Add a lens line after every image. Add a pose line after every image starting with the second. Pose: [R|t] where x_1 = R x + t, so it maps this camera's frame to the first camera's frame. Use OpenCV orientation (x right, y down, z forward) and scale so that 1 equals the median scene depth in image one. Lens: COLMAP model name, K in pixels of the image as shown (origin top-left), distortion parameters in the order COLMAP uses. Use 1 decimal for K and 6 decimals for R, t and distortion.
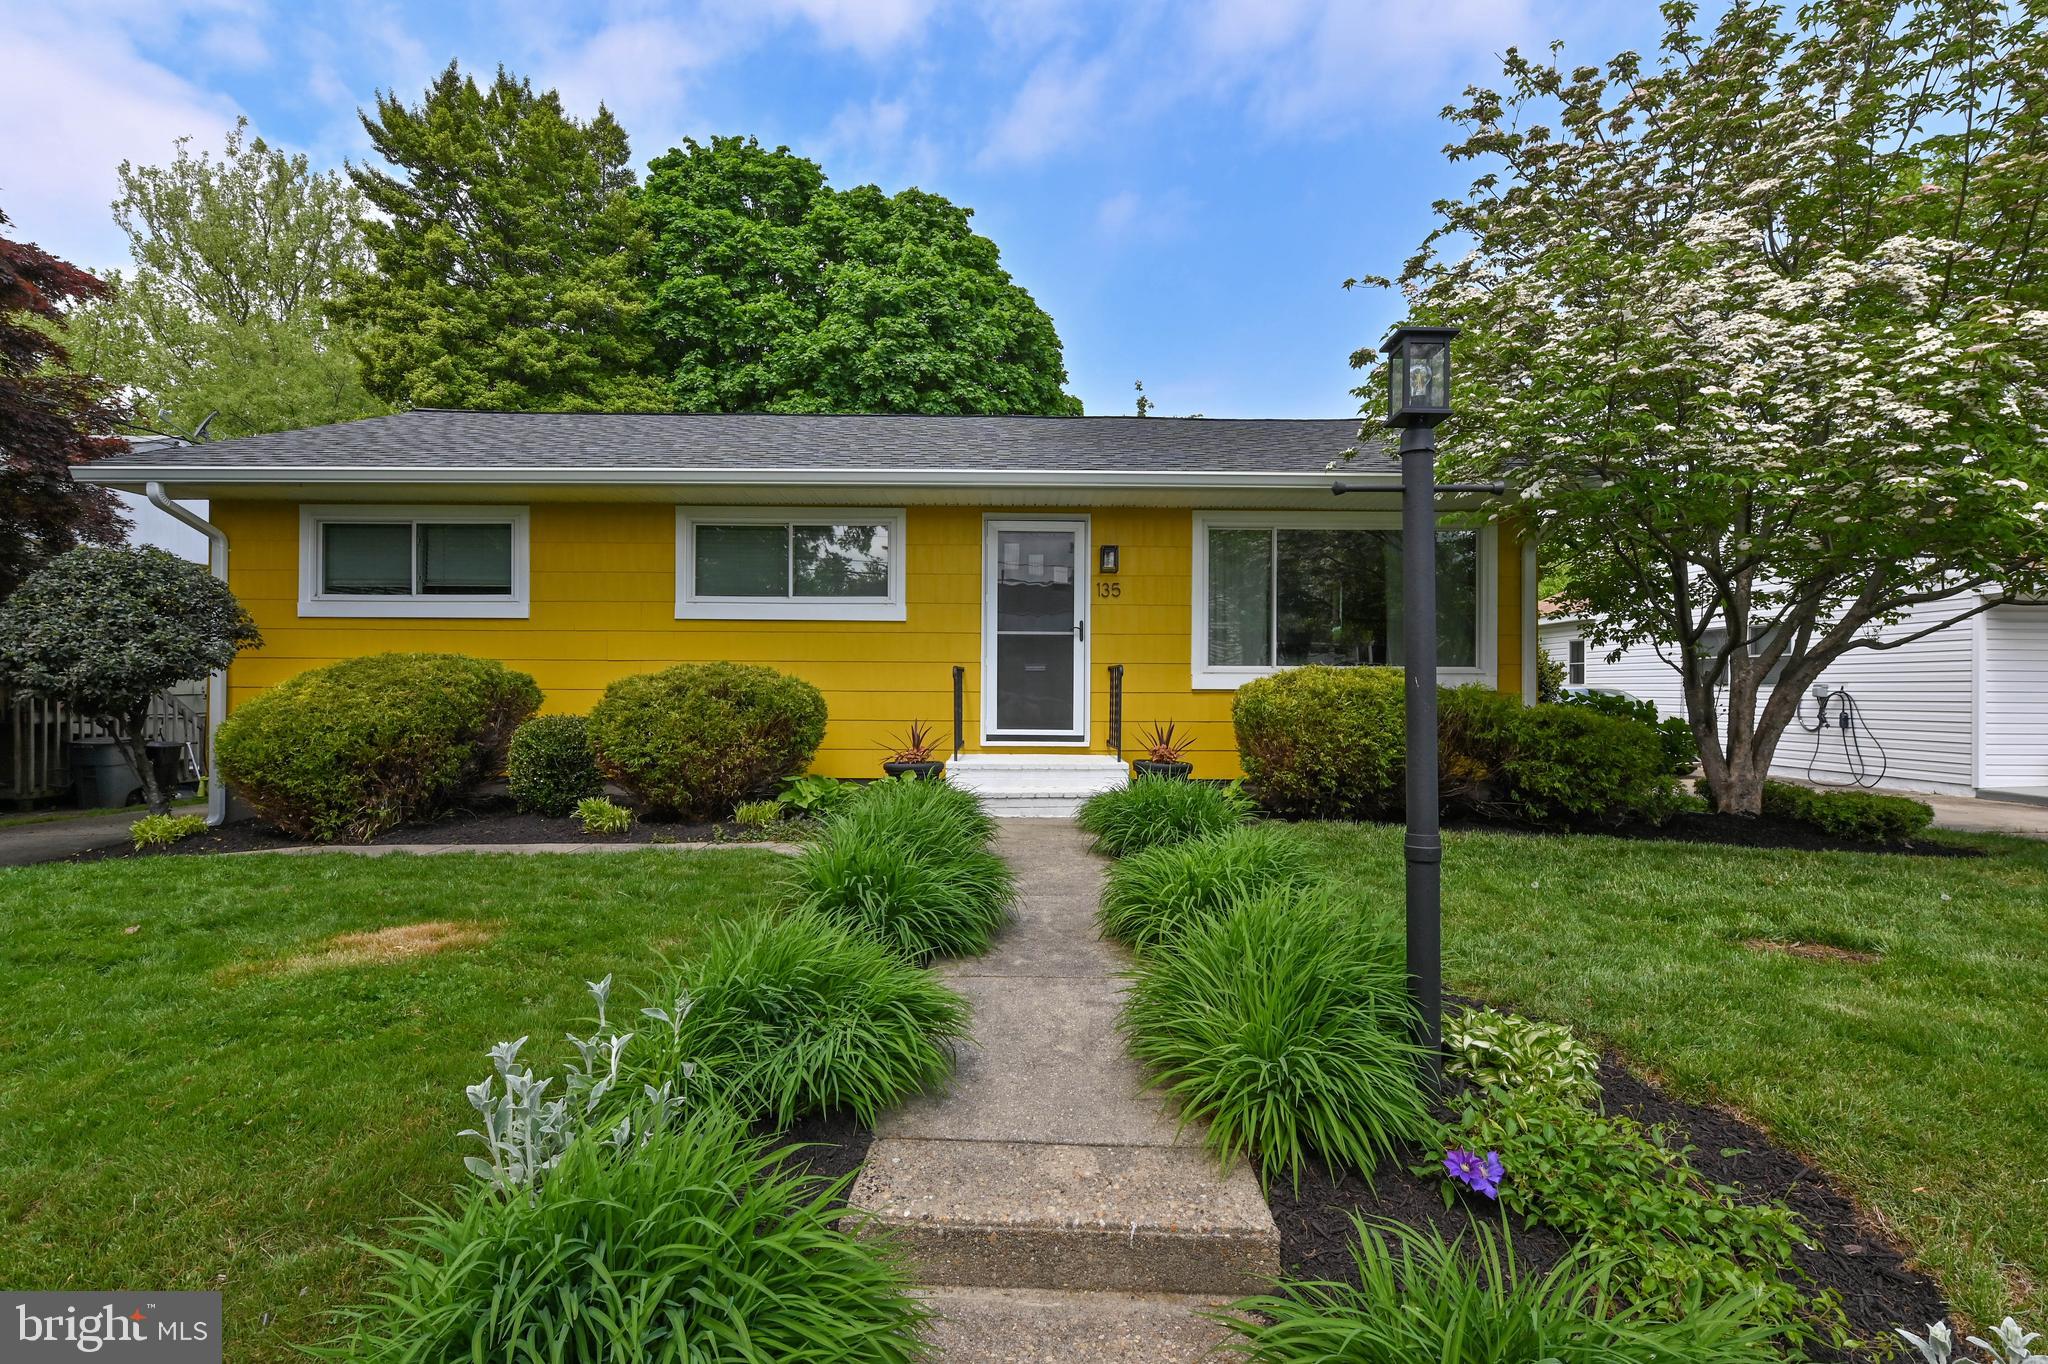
lens RADIAL K [[941.0, 0, 1022.7], [0, 941.0, 682.1], [0, 0, 1]] dist [-0.017434, 0.000213]
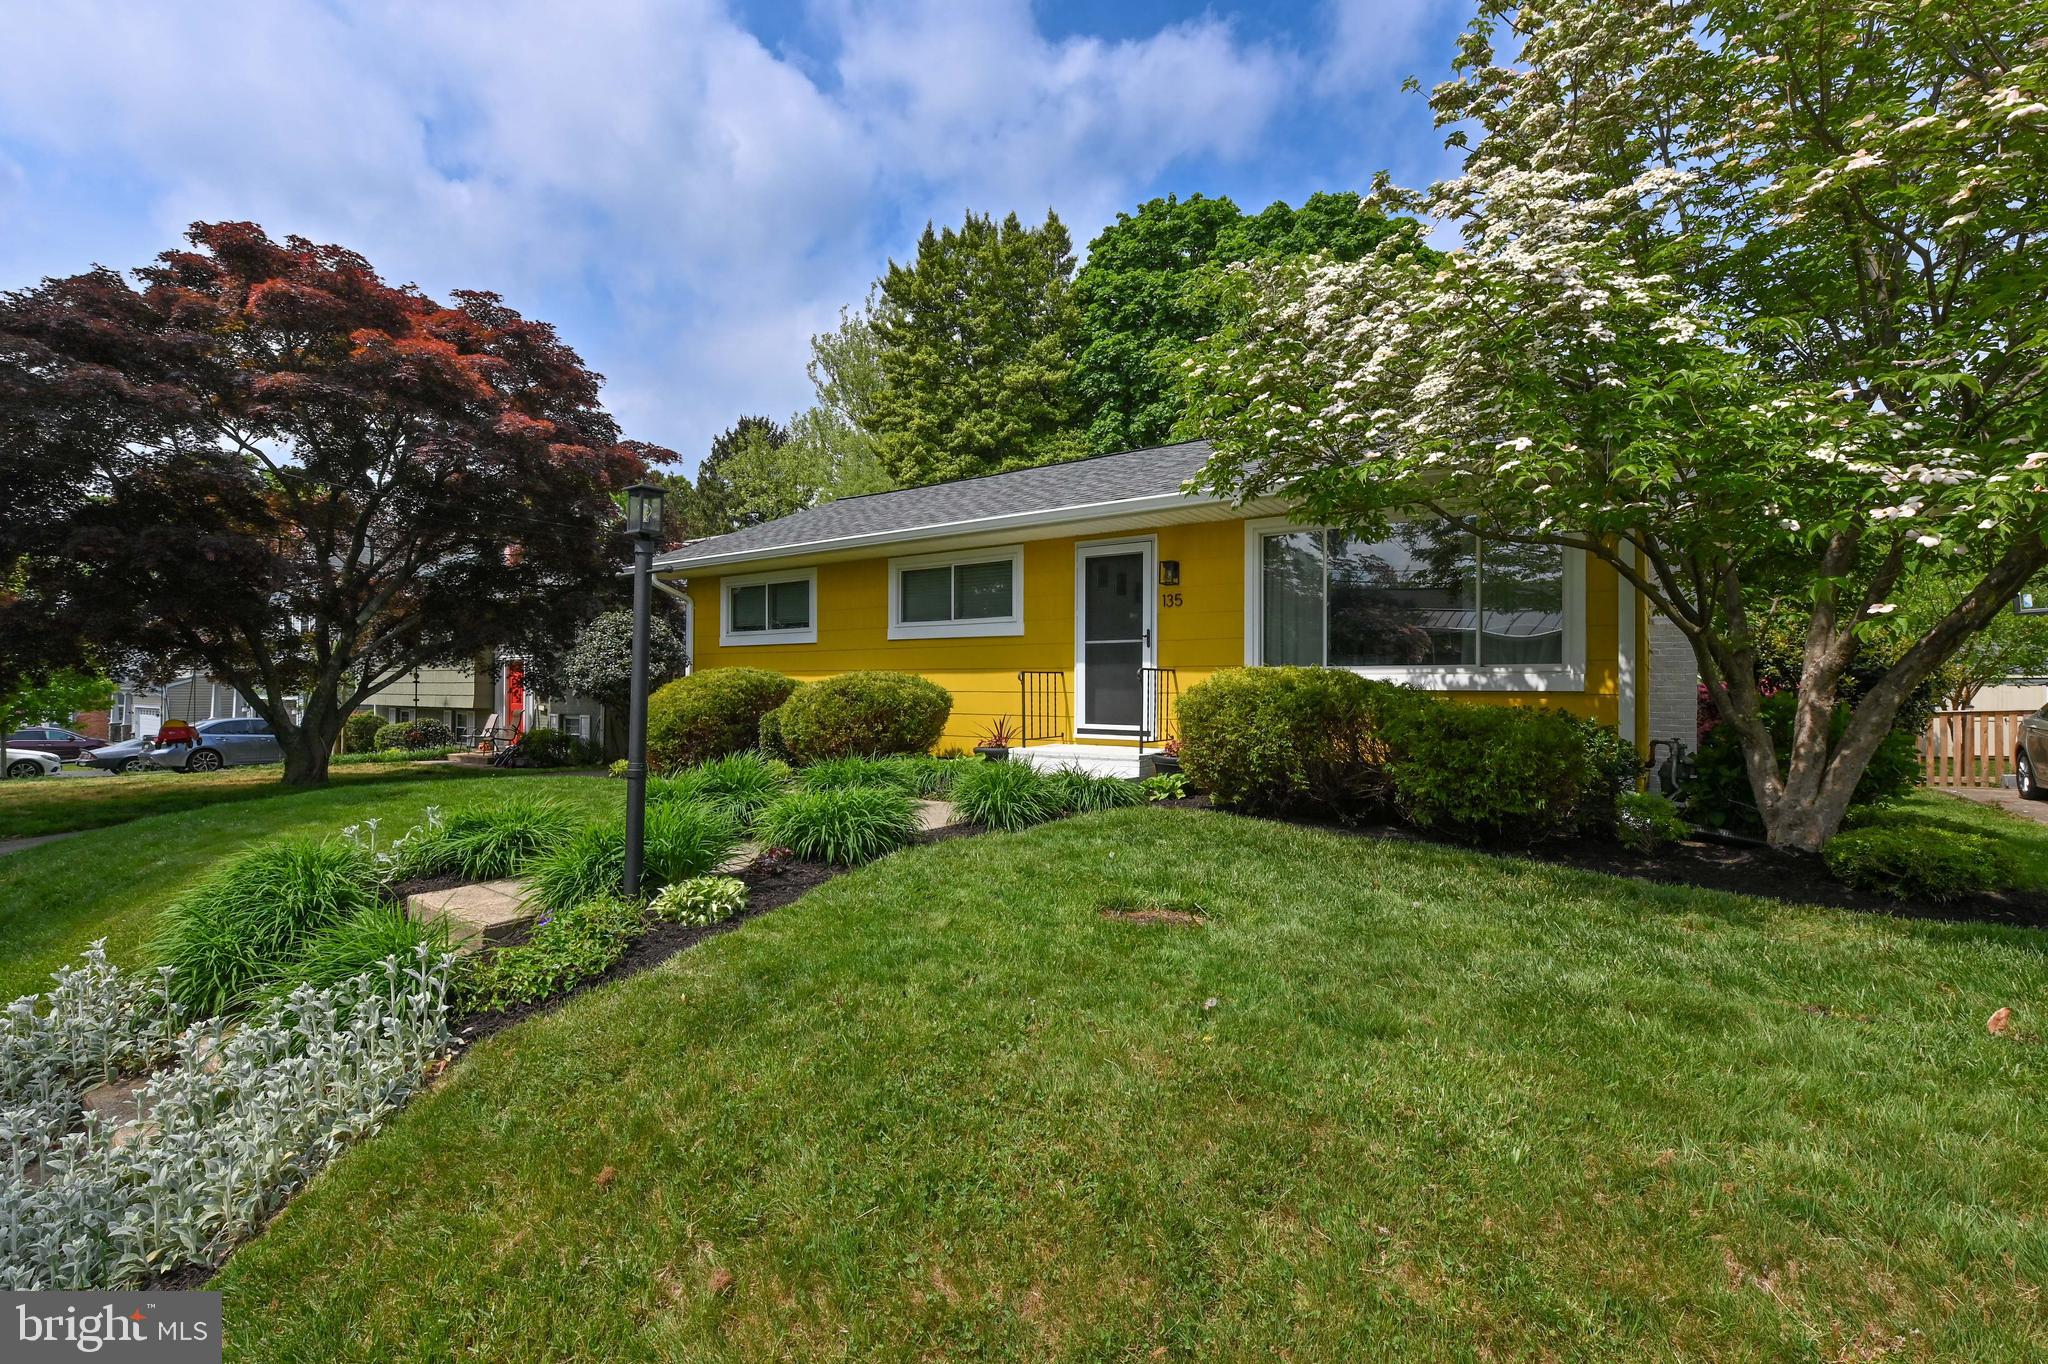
lens RADIAL K [[941.0, 0, 1008.3], [0, 941.0, 690.7], [0, 0, 1]] dist [-0.017434, 0.000213]
pose [[0.790145, -0.000962, -0.612919, 0.280273], [0.004109, 0.999985, 0.003727, 0.001593], [0.612906, -0.005463, 0.790137, -0.000941]]
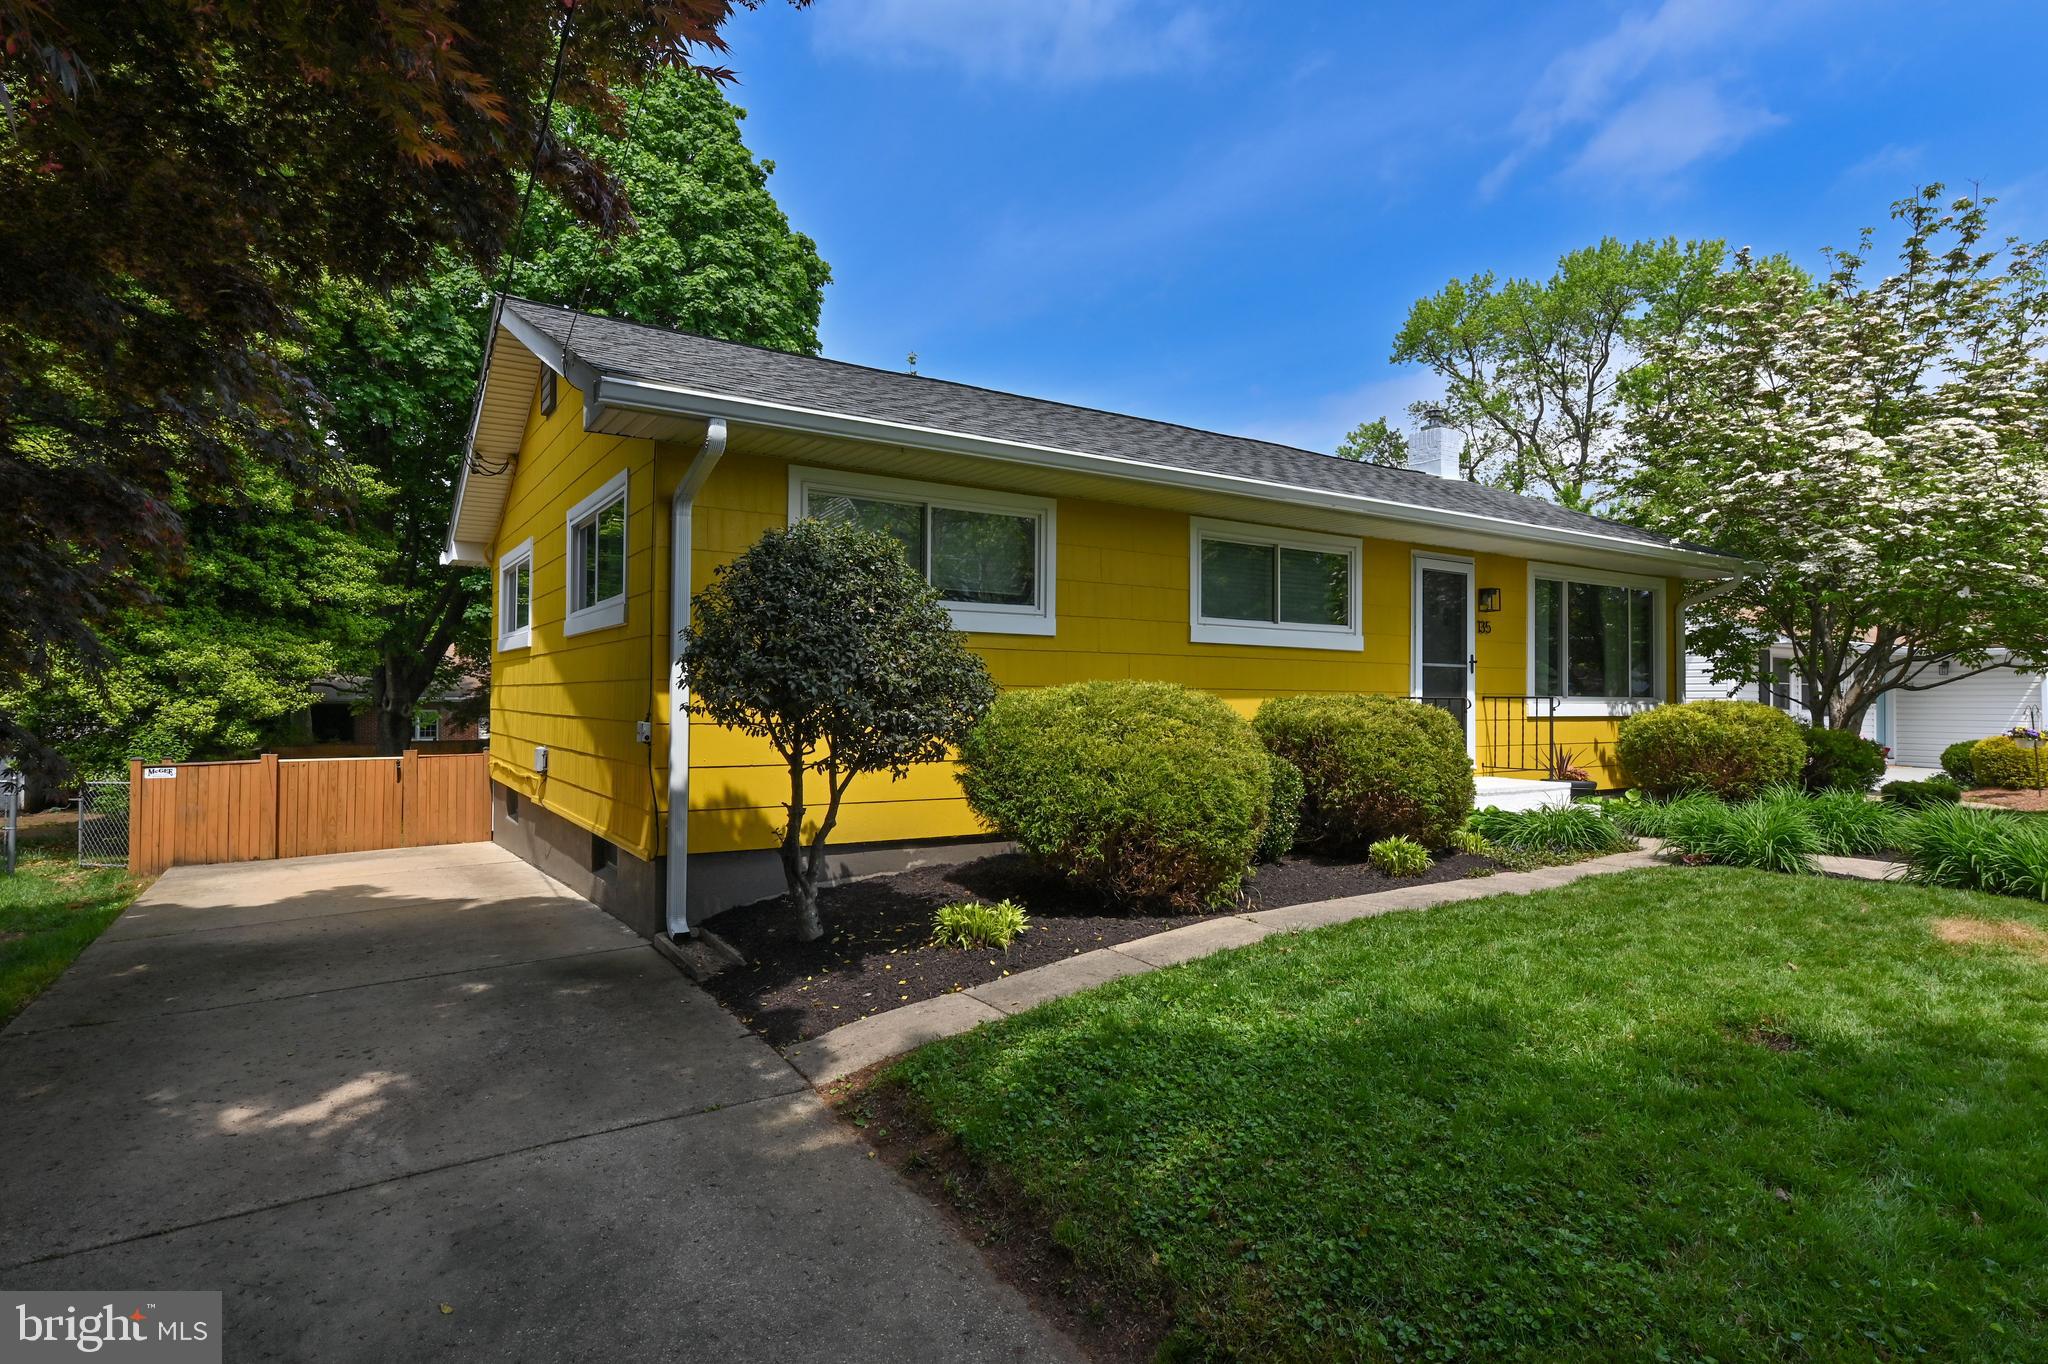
lens RADIAL K [[1094.1, 0, 1017.7], [0, 1094.1, 683.7], [0, 0, 1]] dist [0.000828, 0.000045]
pose [[0.849147, 0.011576, 0.528030, -0.466888], [-0.009676, 0.999933, -0.006360, -0.008892], [-0.528068, 0.000291, 0.849202, 0.088351]]
